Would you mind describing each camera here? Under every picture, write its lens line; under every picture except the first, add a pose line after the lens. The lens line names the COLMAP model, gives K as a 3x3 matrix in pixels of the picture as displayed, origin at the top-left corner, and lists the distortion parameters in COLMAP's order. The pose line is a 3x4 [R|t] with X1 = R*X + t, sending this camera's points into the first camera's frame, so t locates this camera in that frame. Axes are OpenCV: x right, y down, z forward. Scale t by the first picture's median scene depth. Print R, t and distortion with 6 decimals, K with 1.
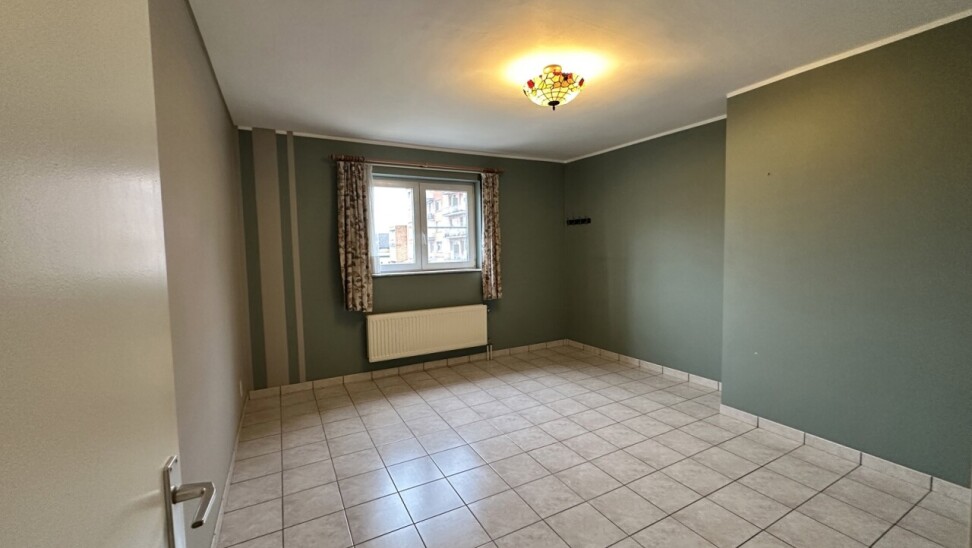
lens RADIAL K [[384.1, 0, 483.8], [0, 384.1, 273.0], [0, 0, 1]] dist [-0.009726, 0.000463]
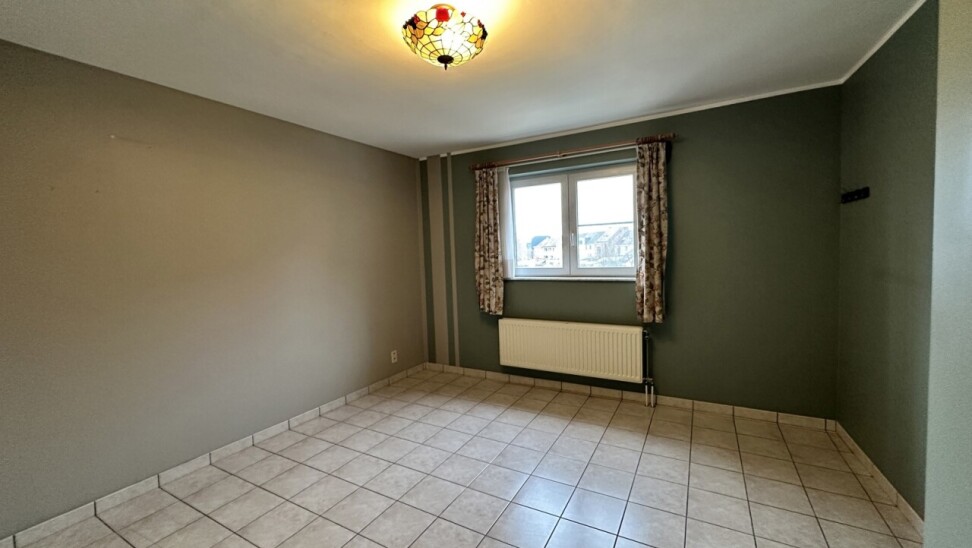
lens RADIAL K [[384.1, 0, 485.6], [0, 384.1, 273.1], [0, 0, 1]] dist [-0.009726, 0.000463]
pose [[0.539212, 0.053135, -0.840492, 0.537615], [-0.032826, 0.998575, 0.042069, -0.050749], [0.841530, 0.004906, 0.540188, 0.434277]]
